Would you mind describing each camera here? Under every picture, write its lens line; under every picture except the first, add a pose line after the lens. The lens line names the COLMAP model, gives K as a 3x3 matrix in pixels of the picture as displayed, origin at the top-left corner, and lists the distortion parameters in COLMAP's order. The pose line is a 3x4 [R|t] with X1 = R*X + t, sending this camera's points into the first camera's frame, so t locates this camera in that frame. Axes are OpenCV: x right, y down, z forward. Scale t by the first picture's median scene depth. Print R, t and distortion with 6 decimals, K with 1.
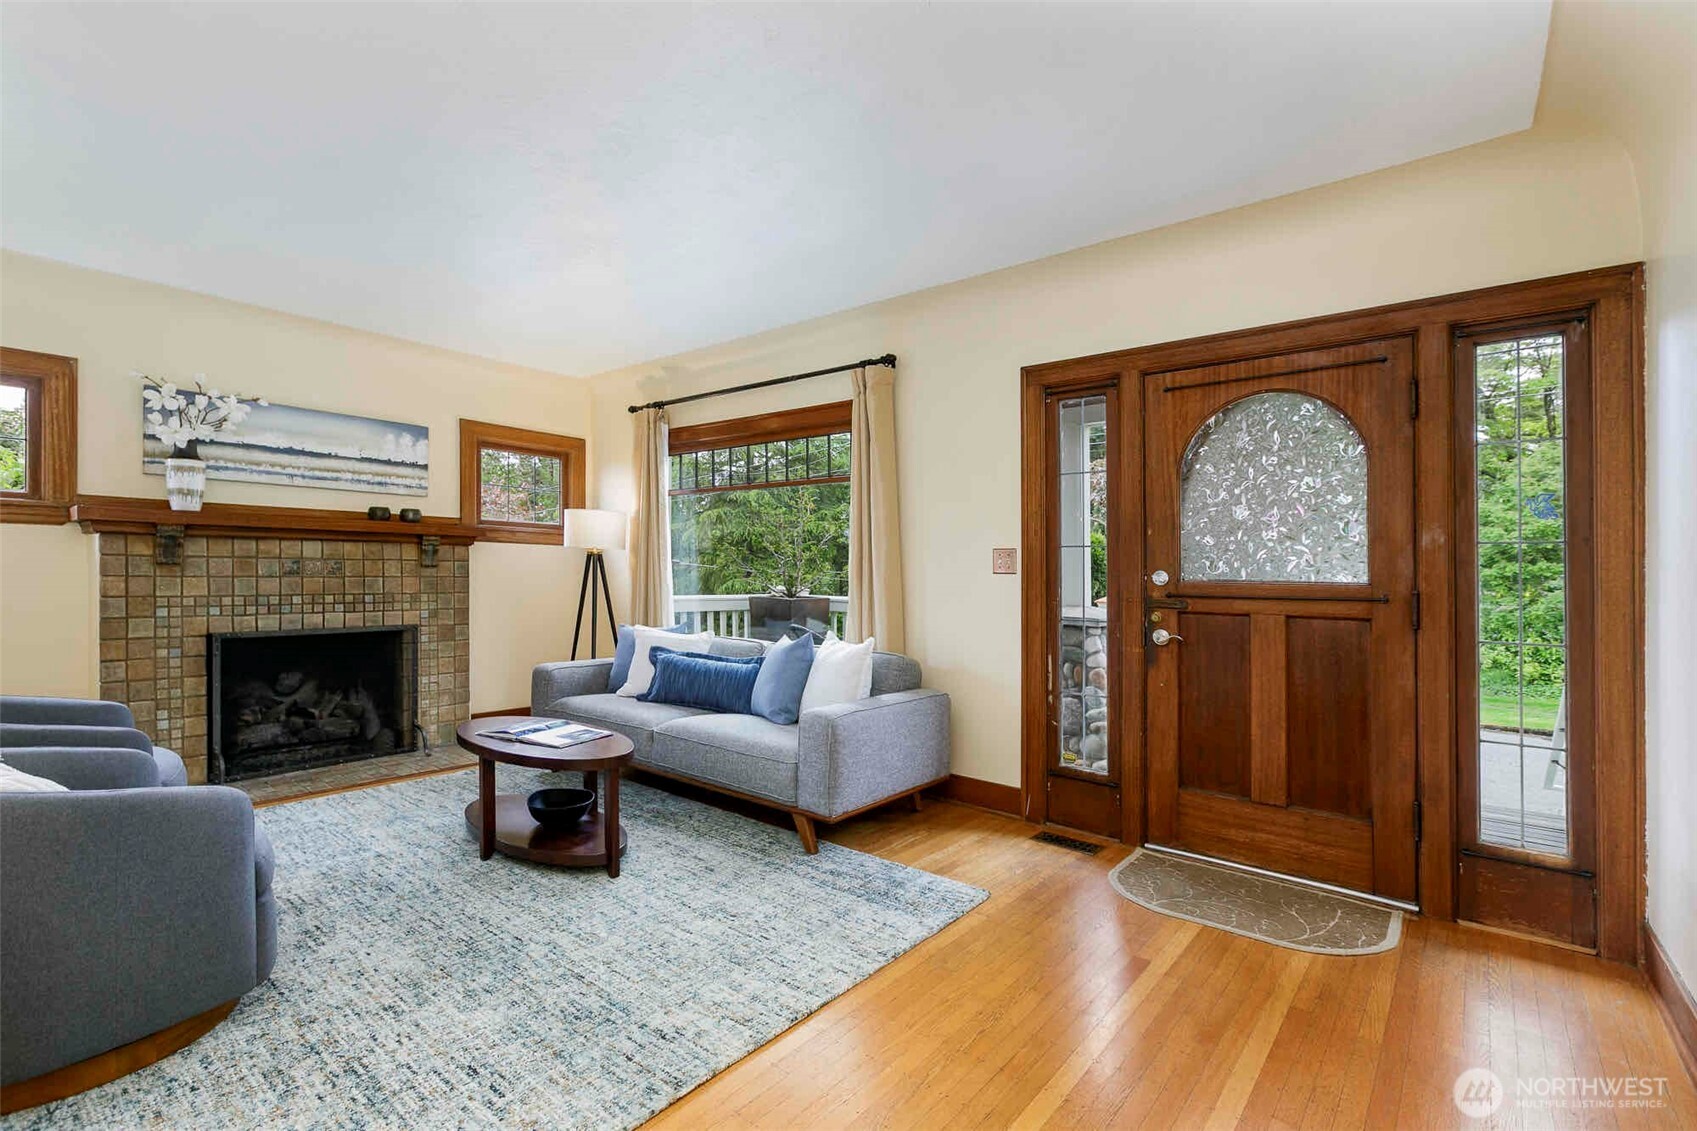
lens RADIAL K [[748.9, 0, 816.3], [0, 748.9, 573.1], [0, 0, 1]] dist [0.002989, -0.000784]
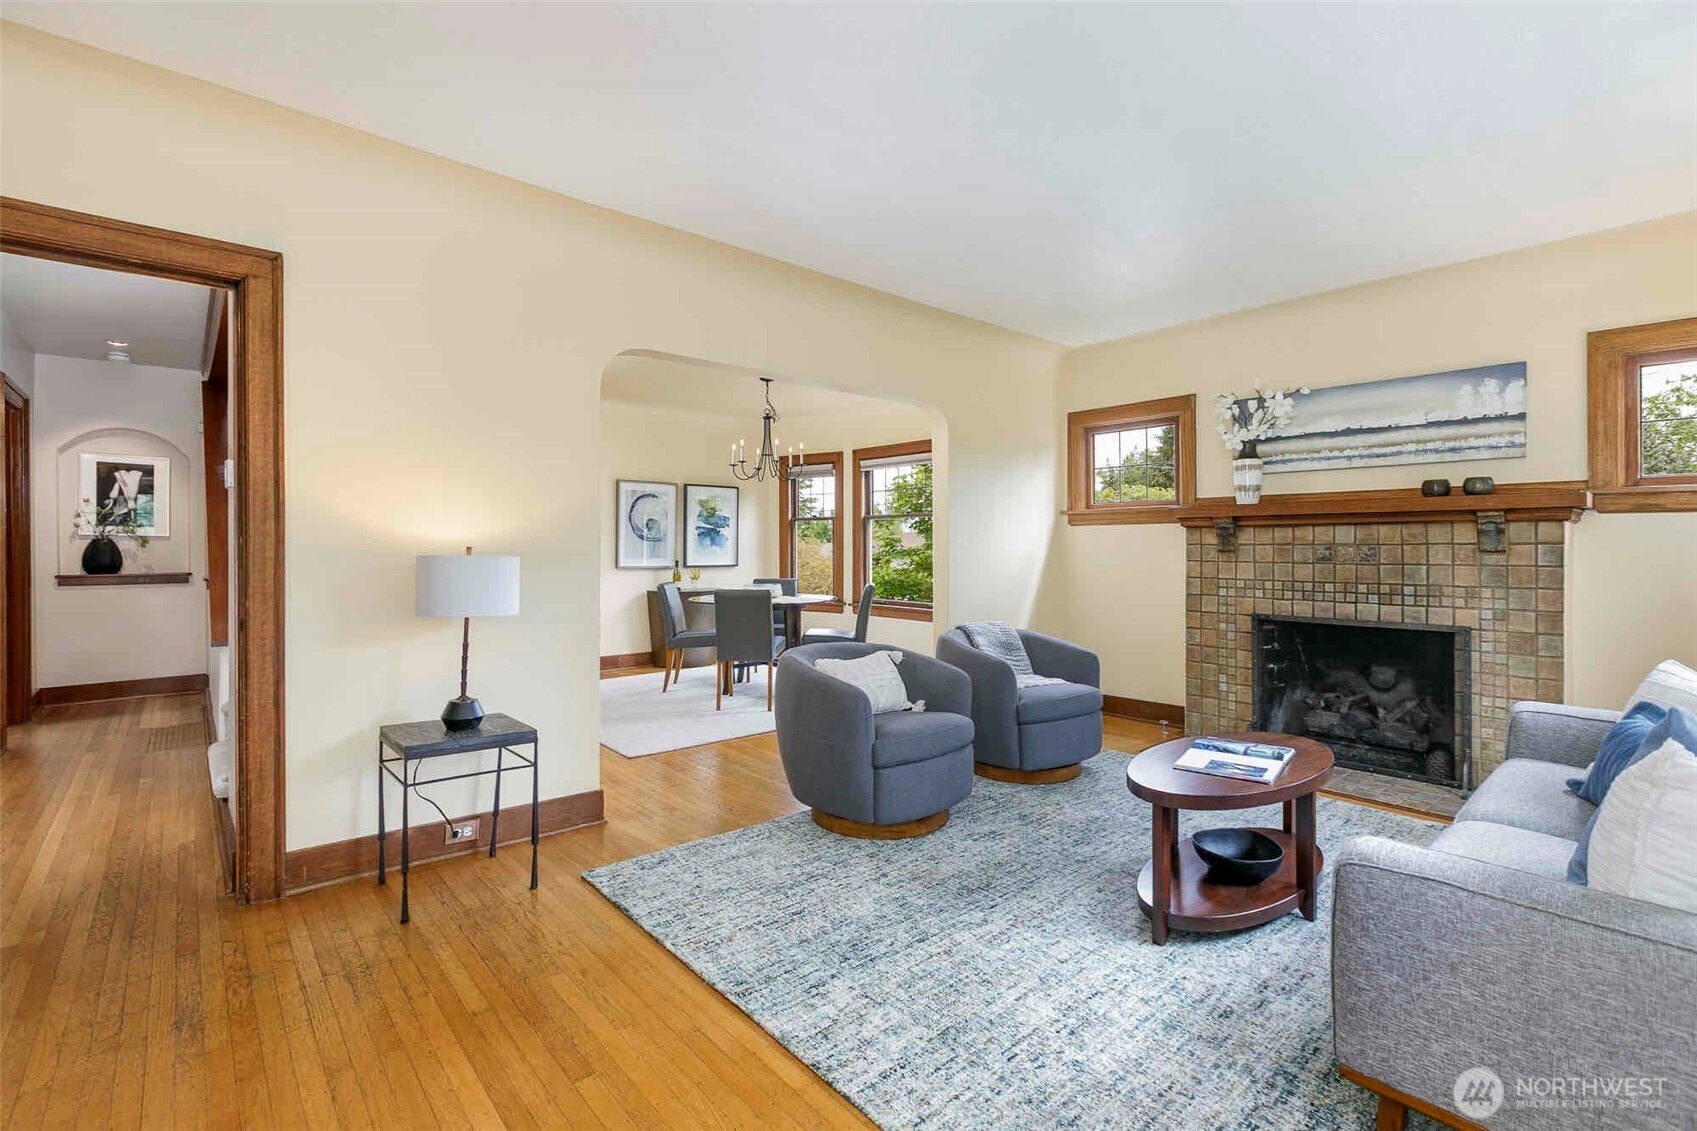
lens RADIAL K [[790.1, 0, 847.1], [0, 790.1, 555.0], [0, 0, 1]] dist [-0.014420, -0.003267]
pose [[-0.154329, -0.005369, -0.988005, 0.456066], [-0.008367, 0.999956, -0.004127, 0.004358], [0.987984, 0.007629, -0.154368, 0.617663]]
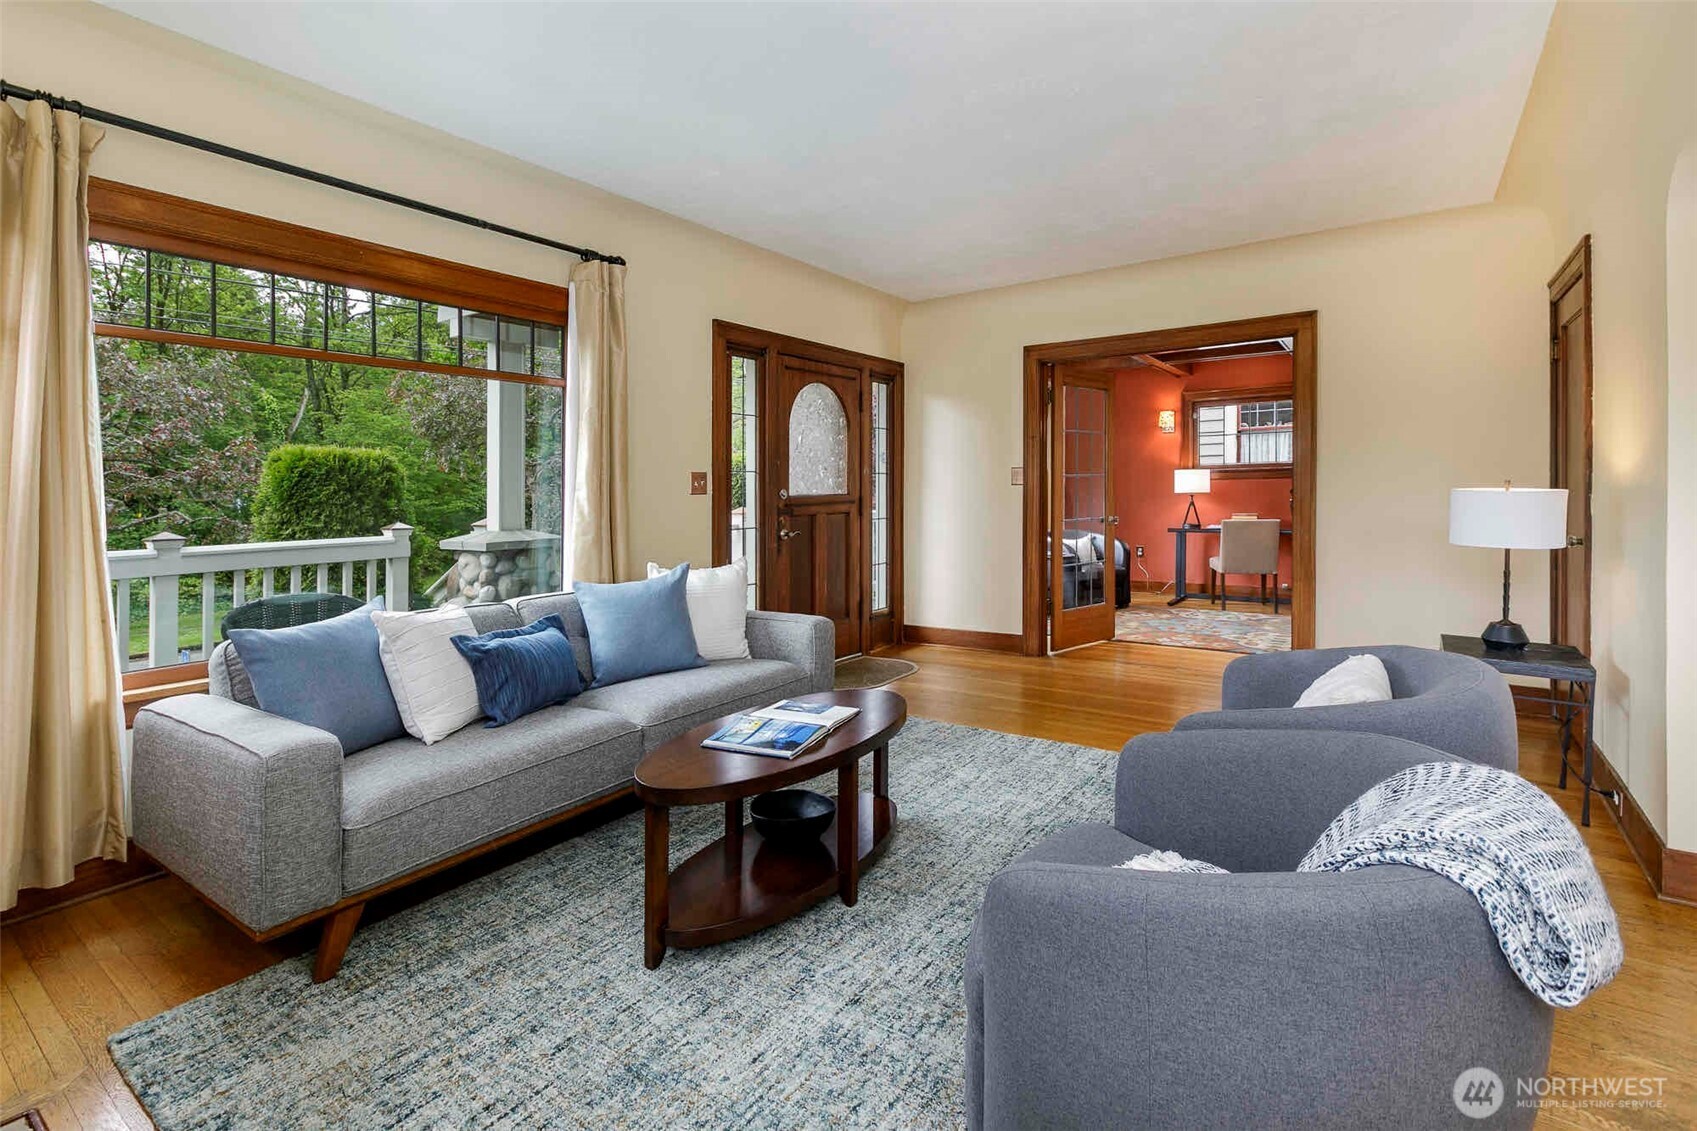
lens RADIAL K [[790.1, 0, 885.6], [0, 790.1, 491.6], [0, 0, 1]] dist [-0.014420, -0.003267]
pose [[-0.110762, -0.015559, 0.993725, -0.962282], [0.017147, 0.999699, 0.017564, -0.018941], [-0.993699, 0.018985, -0.110462, 0.847116]]
